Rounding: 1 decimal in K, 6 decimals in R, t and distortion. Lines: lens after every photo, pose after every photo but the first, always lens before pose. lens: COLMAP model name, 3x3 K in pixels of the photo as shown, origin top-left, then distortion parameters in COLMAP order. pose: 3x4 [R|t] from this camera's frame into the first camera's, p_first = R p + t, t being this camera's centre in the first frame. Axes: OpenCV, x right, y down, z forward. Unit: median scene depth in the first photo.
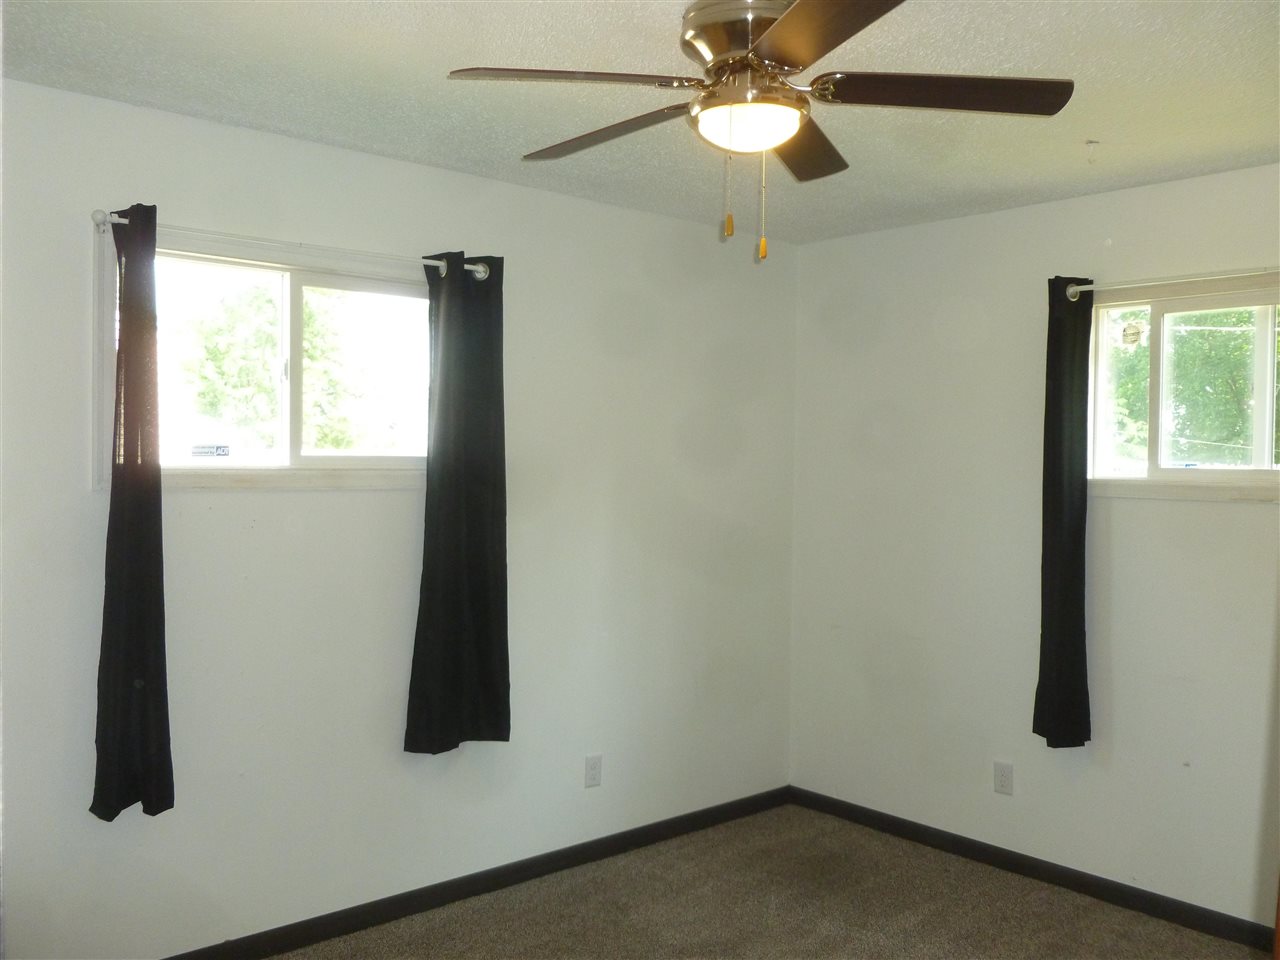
lens RADIAL K [[1109.8, 0, 640.9], [0, 1109.8, 477.4], [0, 0, 1]] dist [-0.023017, 0.008028]
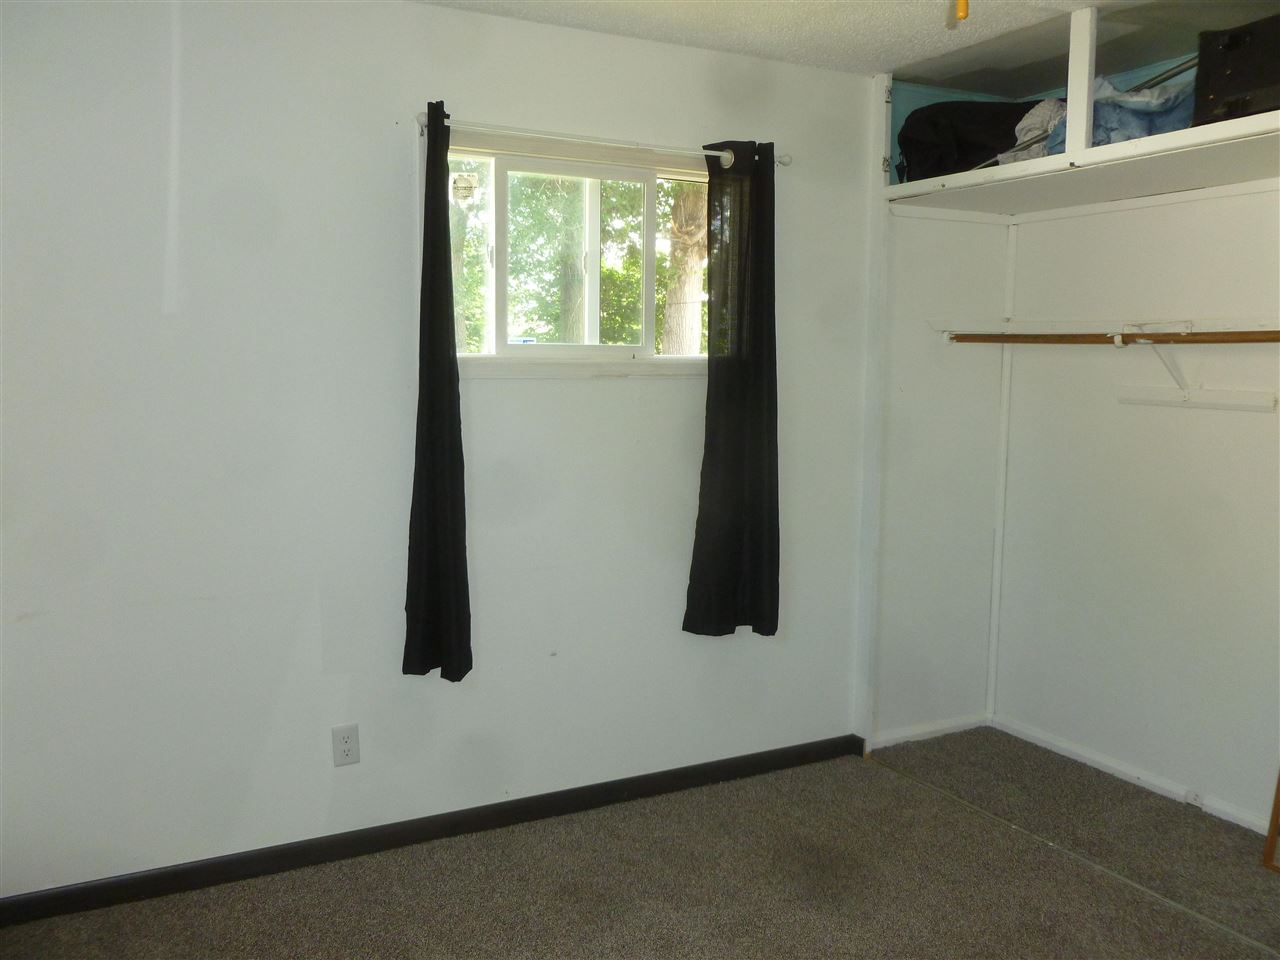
lens RADIAL K [[1109.8, 0, 640.9], [0, 1109.8, 477.4], [0, 0, 1]] dist [-0.023017, 0.008028]
pose [[0.227697, -0.116081, 0.966788, -0.392294], [0.013468, 0.993149, 0.116074, -0.004210], [-0.973639, -0.013409, 0.227701, 0.680996]]
